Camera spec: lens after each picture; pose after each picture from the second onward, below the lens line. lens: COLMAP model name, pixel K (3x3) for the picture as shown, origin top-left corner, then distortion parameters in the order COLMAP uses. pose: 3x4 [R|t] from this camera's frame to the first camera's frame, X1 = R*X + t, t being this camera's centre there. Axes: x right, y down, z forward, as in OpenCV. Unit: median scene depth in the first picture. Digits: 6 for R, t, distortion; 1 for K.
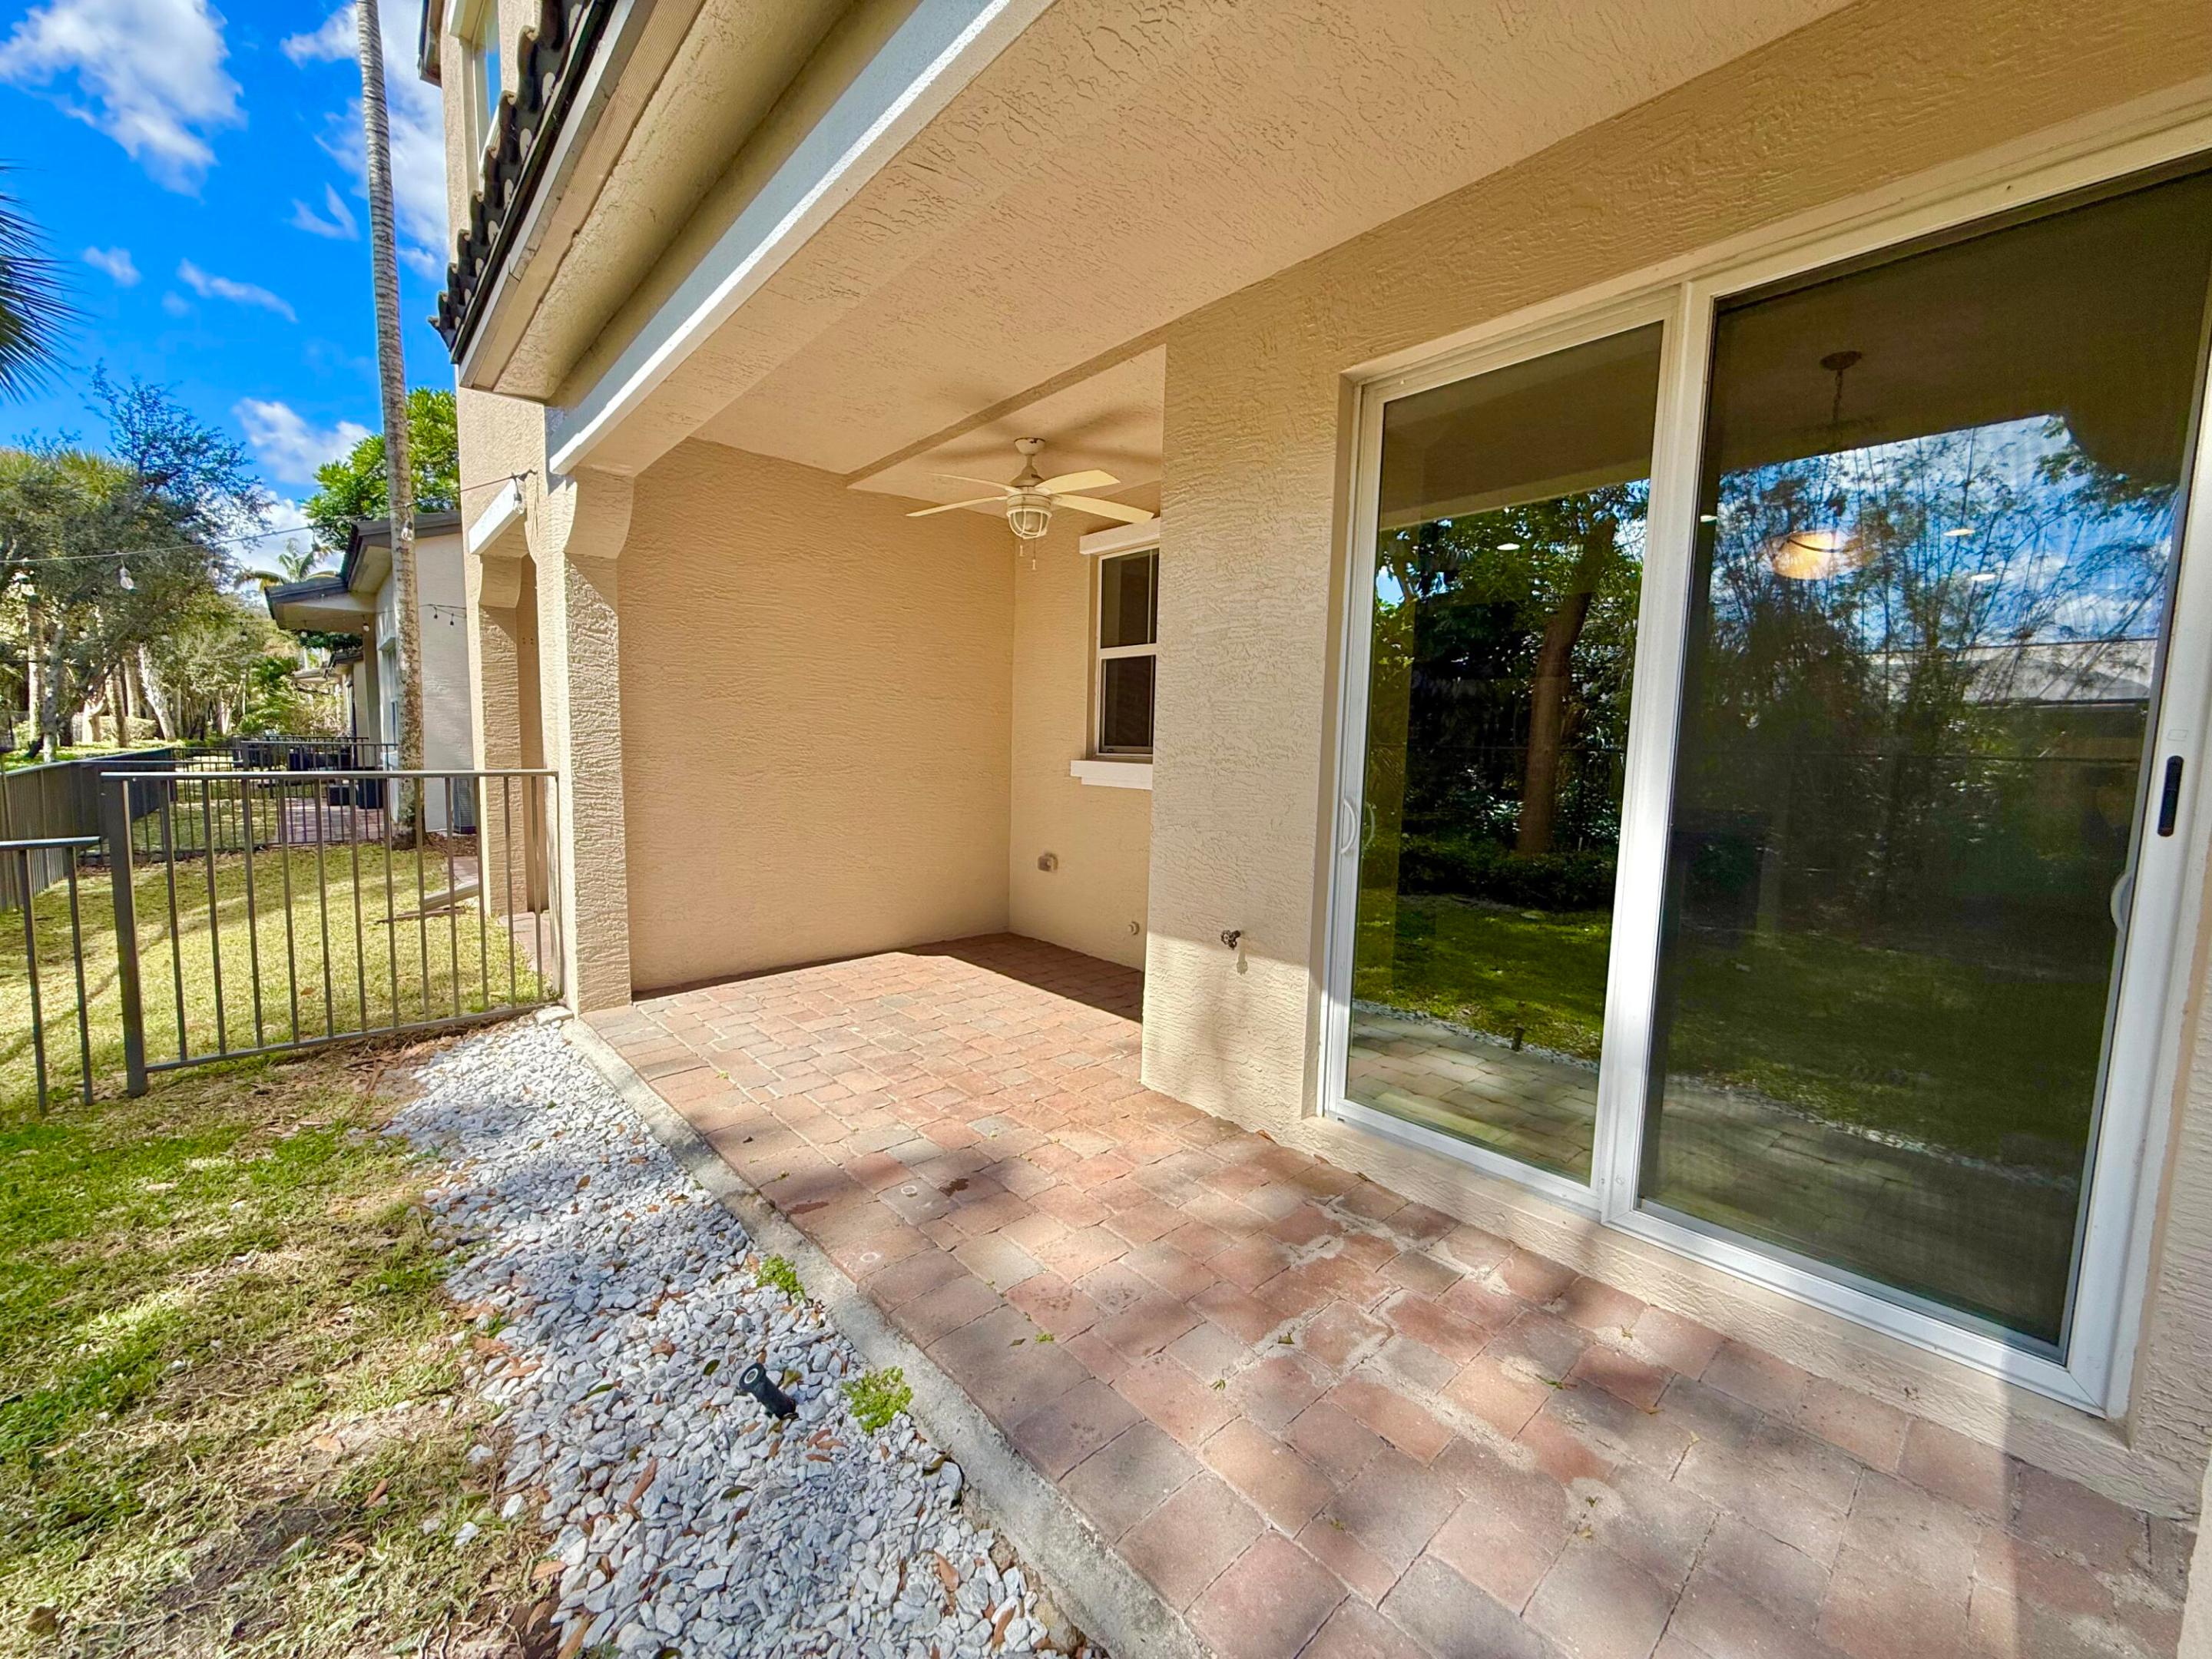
lens RADIAL K [[885.2, 0, 1102.3], [0, 885.2, 830.9], [0, 0, 1]] dist [0.001466, 0.000347]
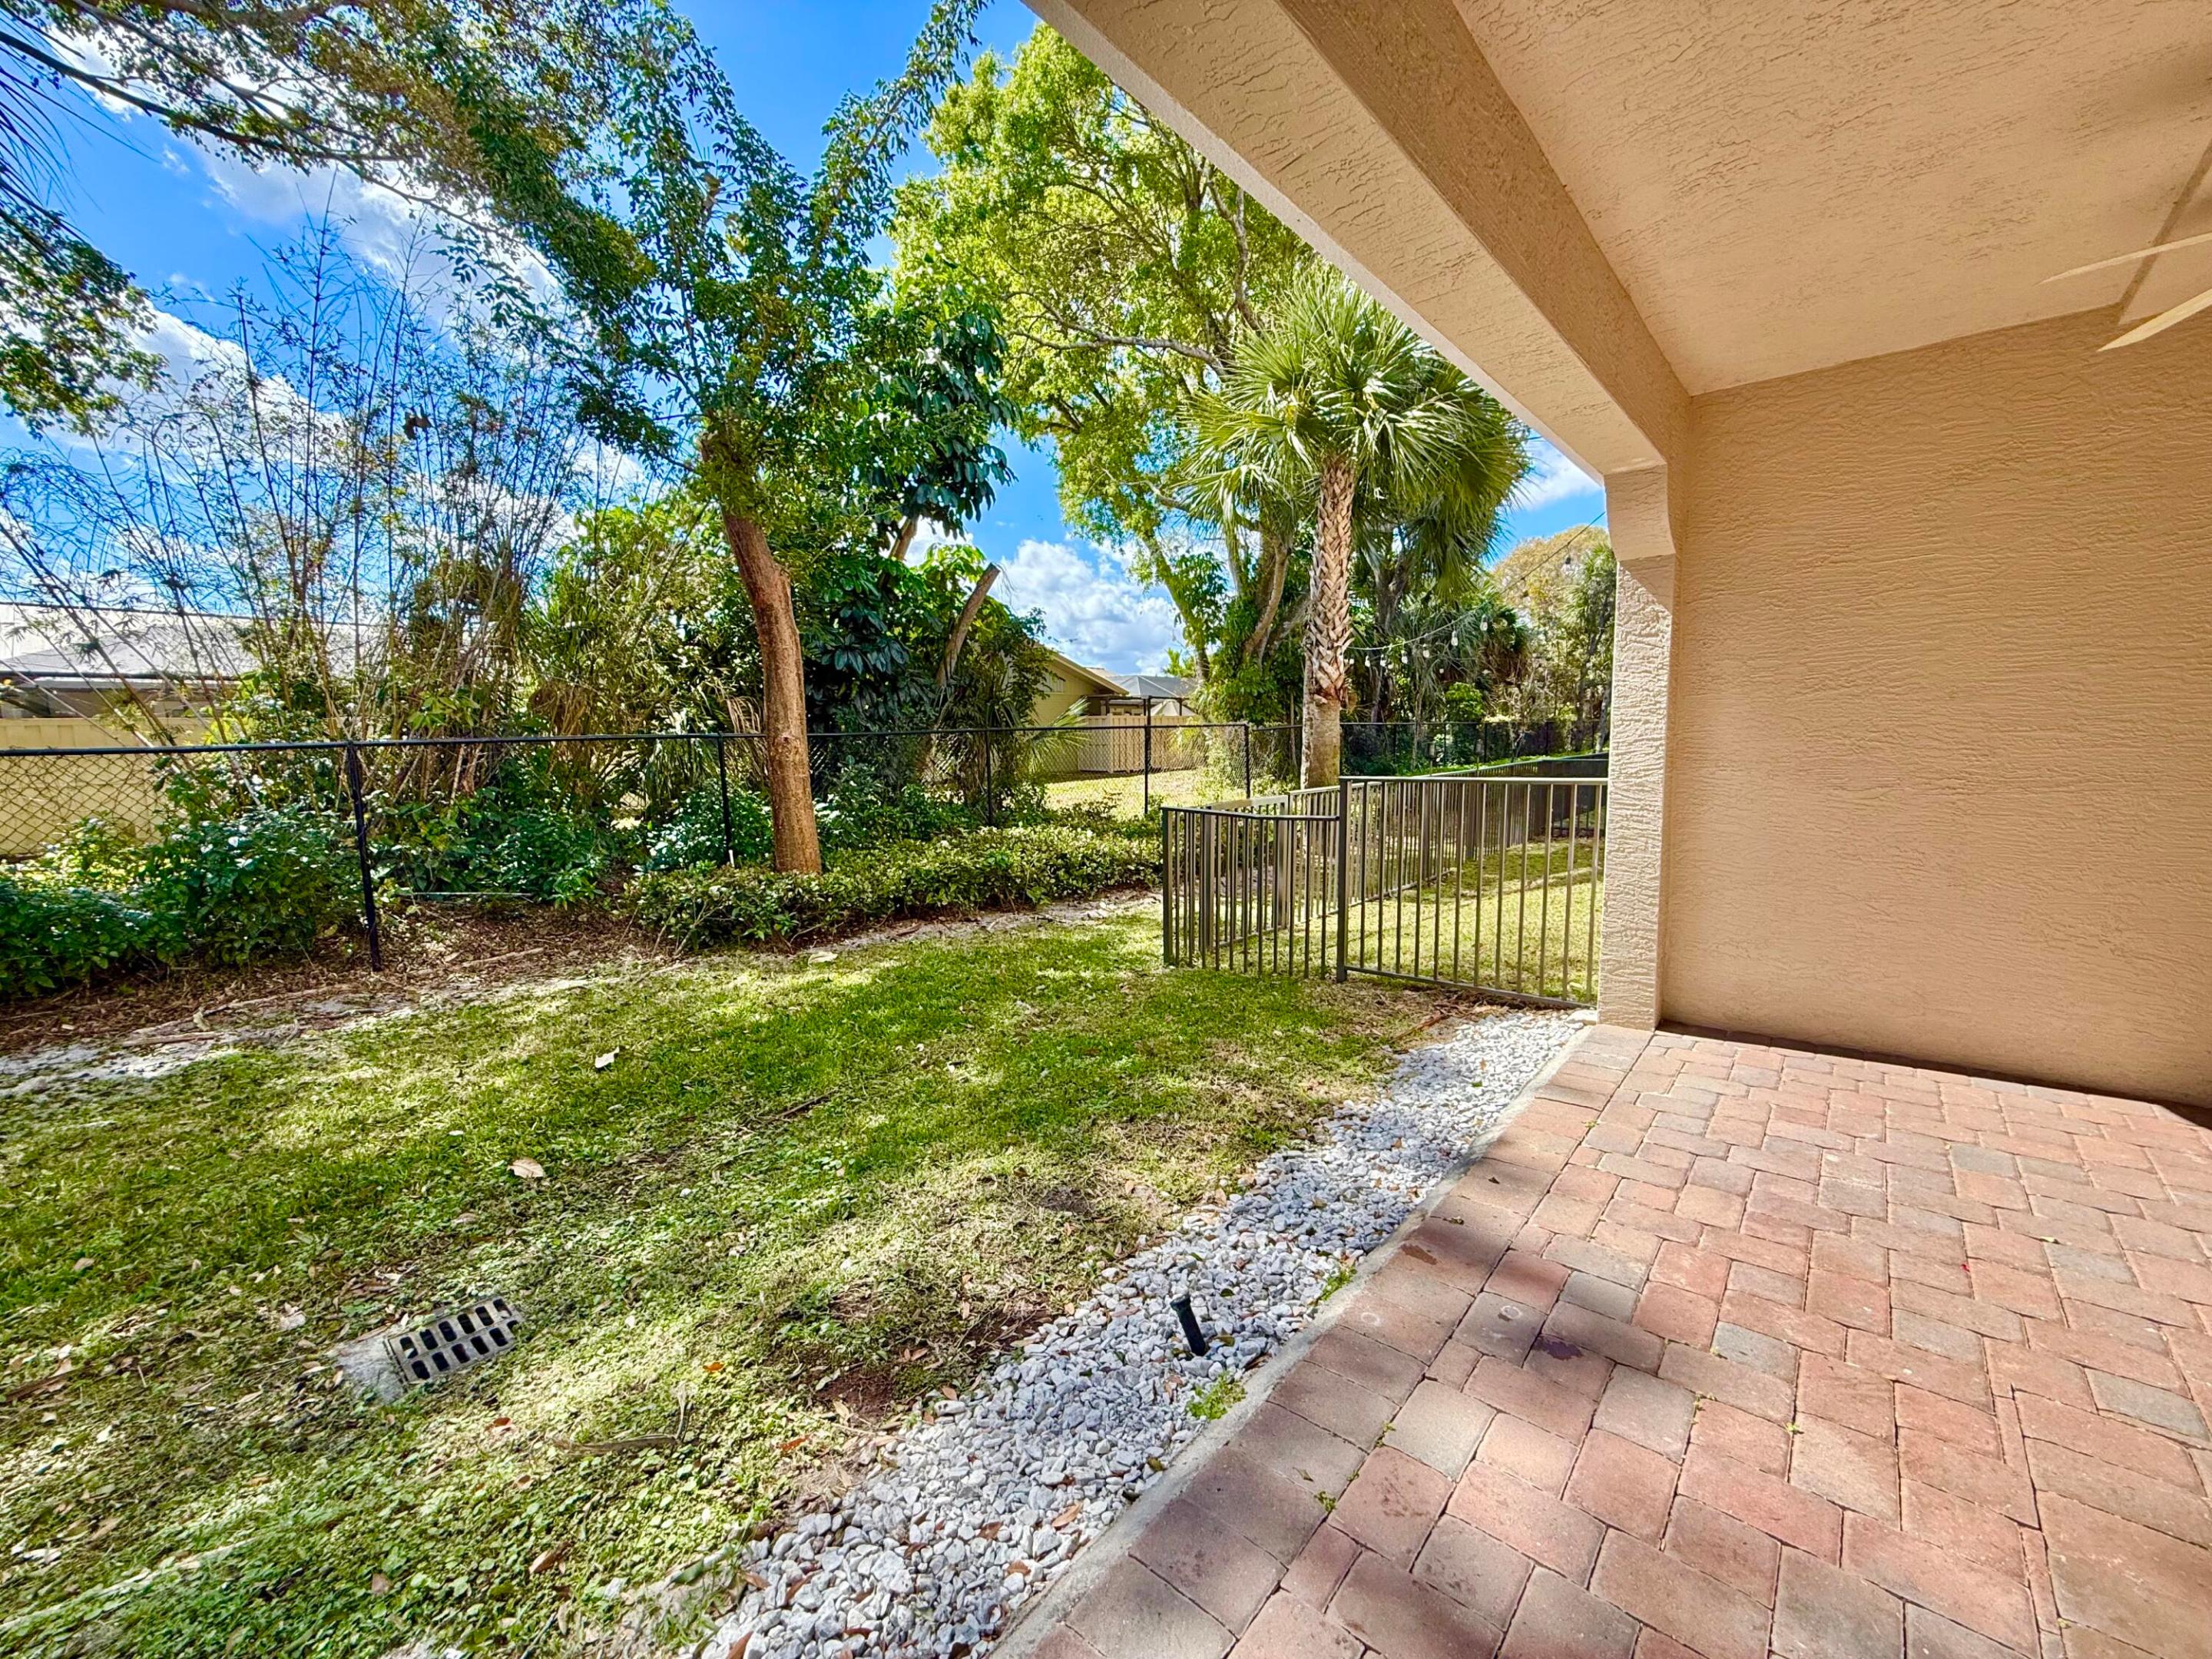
lens RADIAL K [[885.2, 0, 1102.3], [0, 885.2, 830.9], [0, 0, 1]] dist [0.001466, 0.000347]
pose [[0.109381, 0.082547, -0.990566, 0.398122], [-0.072057, 0.994582, 0.074925, -0.054824], [0.991385, 0.063182, 0.114737, 0.387623]]
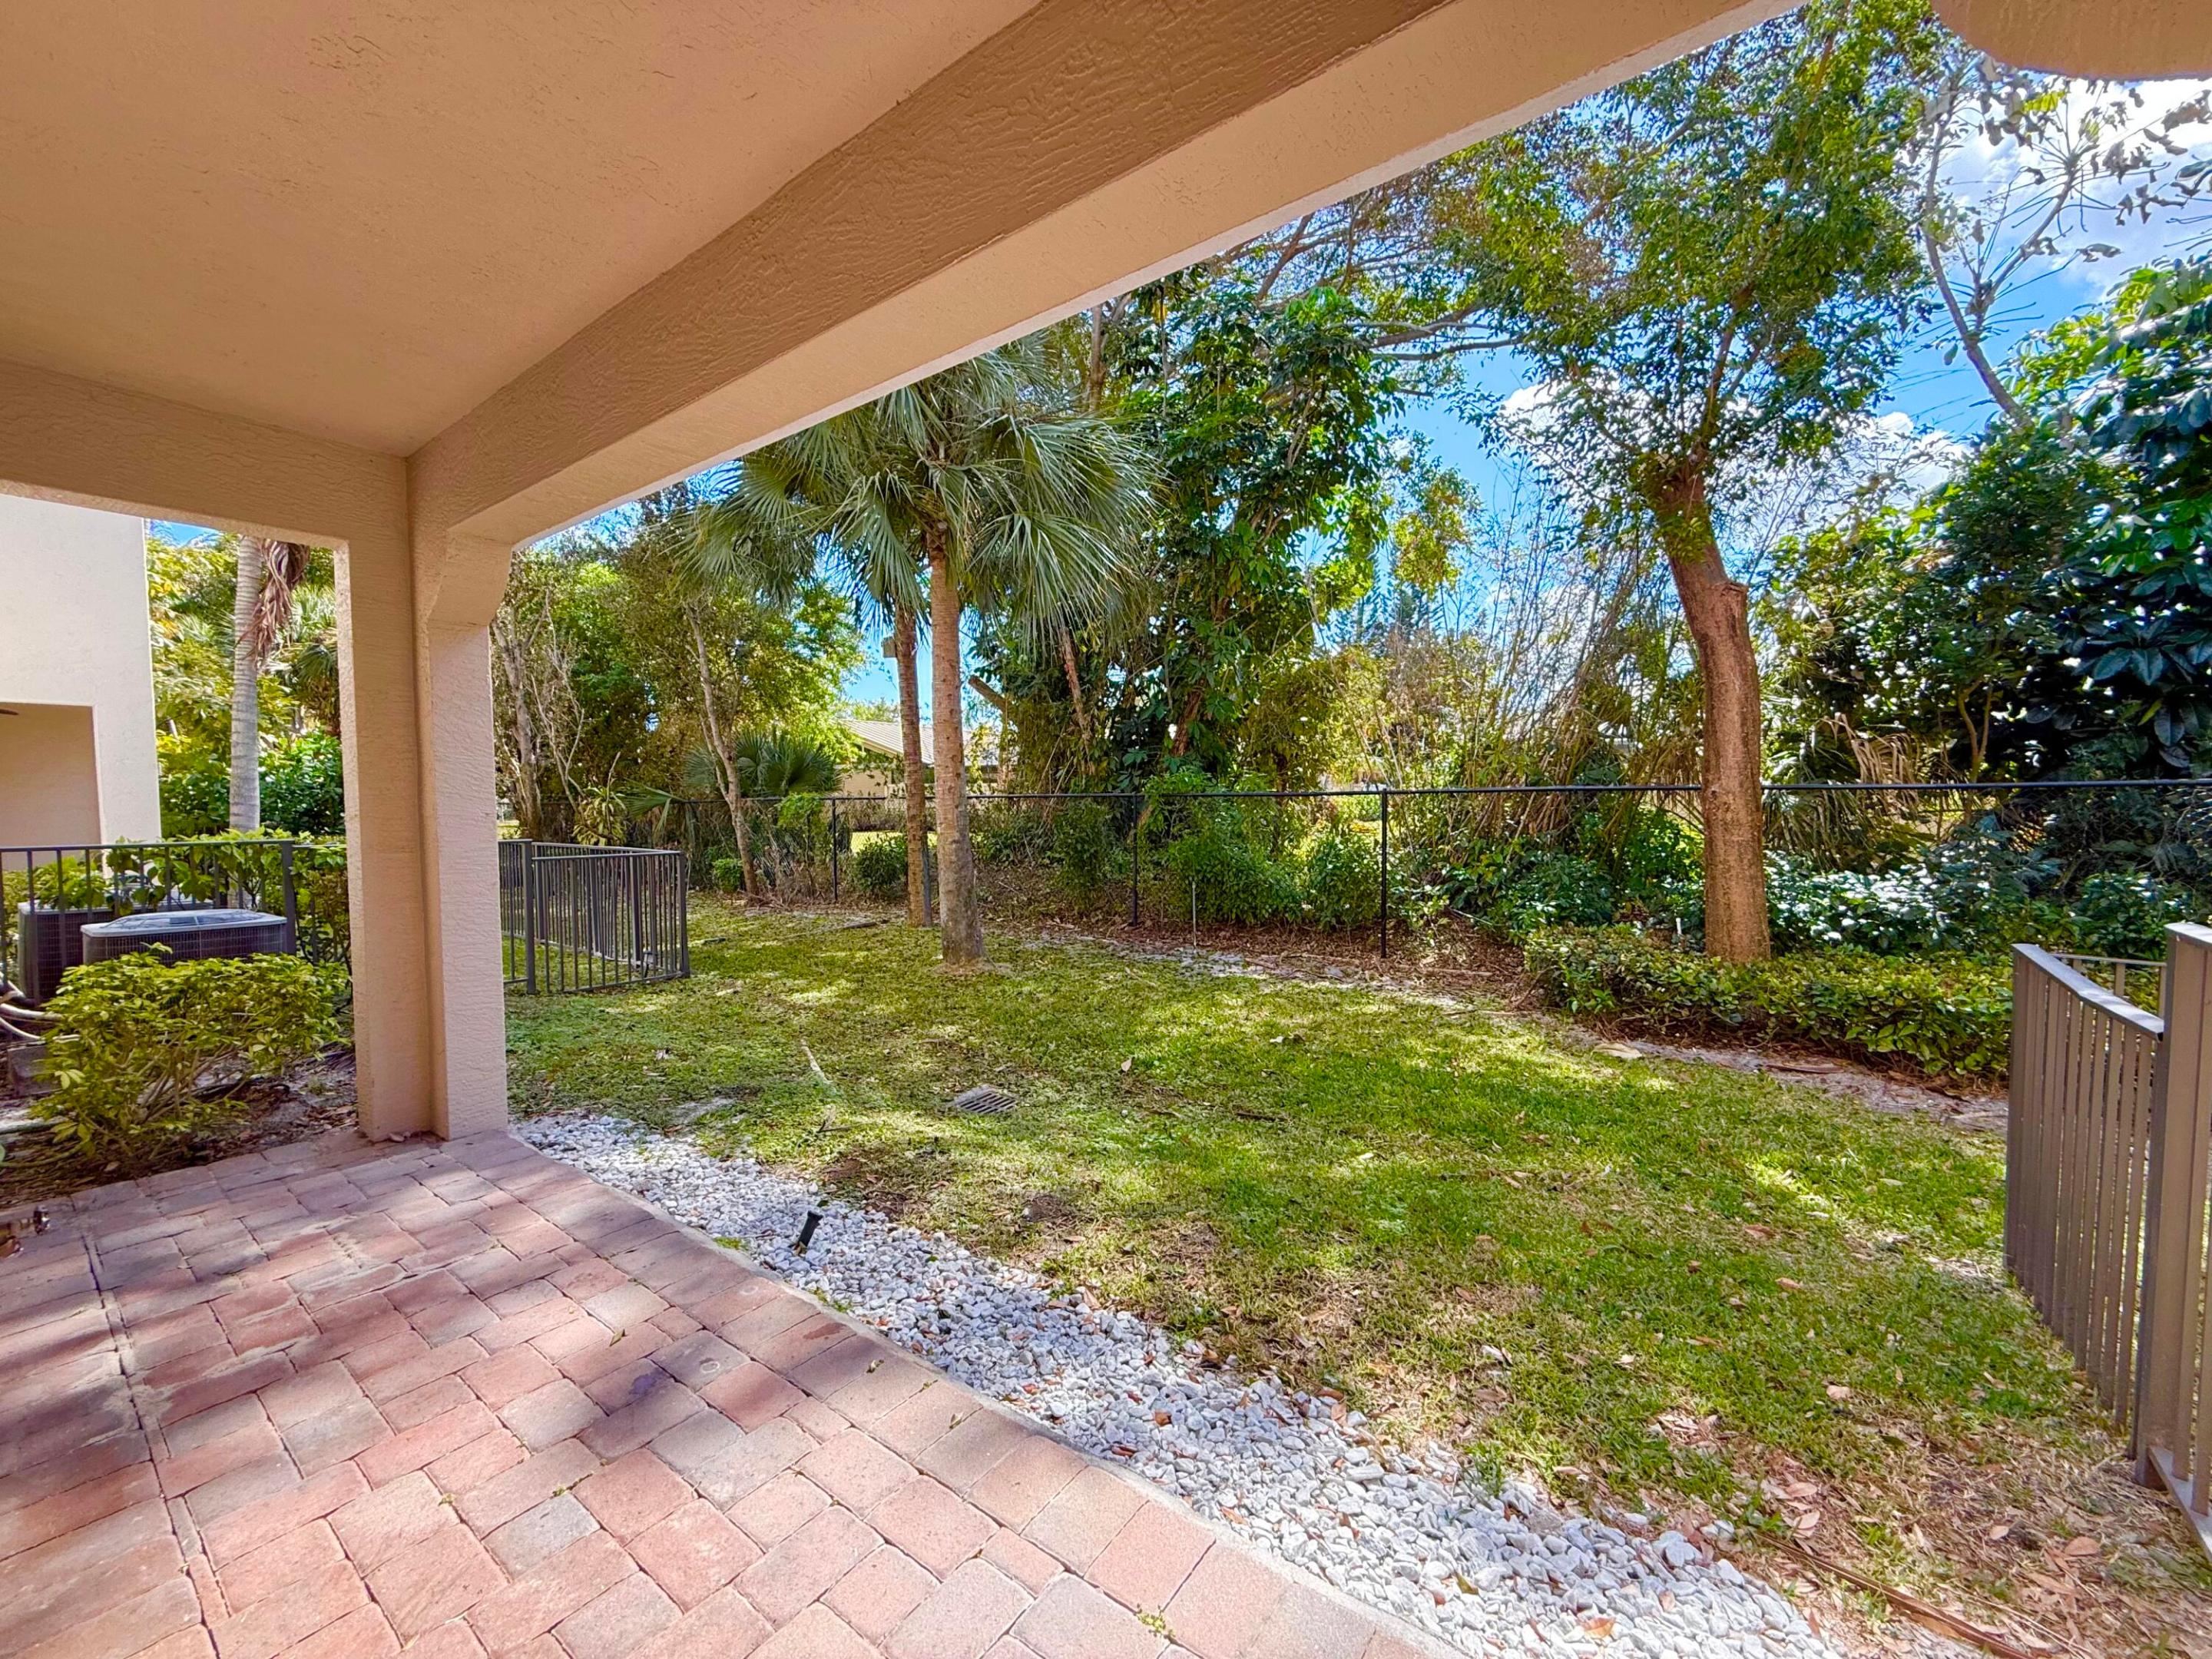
lens RADIAL K [[879.8, 0, 1101.0], [0, 879.8, 833.6], [0, 0, 1]] dist [0.000725, -0.000417]
pose [[-0.982769, -0.014952, -0.184233, -0.313178], [-0.039498, 0.990688, 0.130296, -0.167243], [0.180569, 0.135328, -0.974208, 1.382085]]
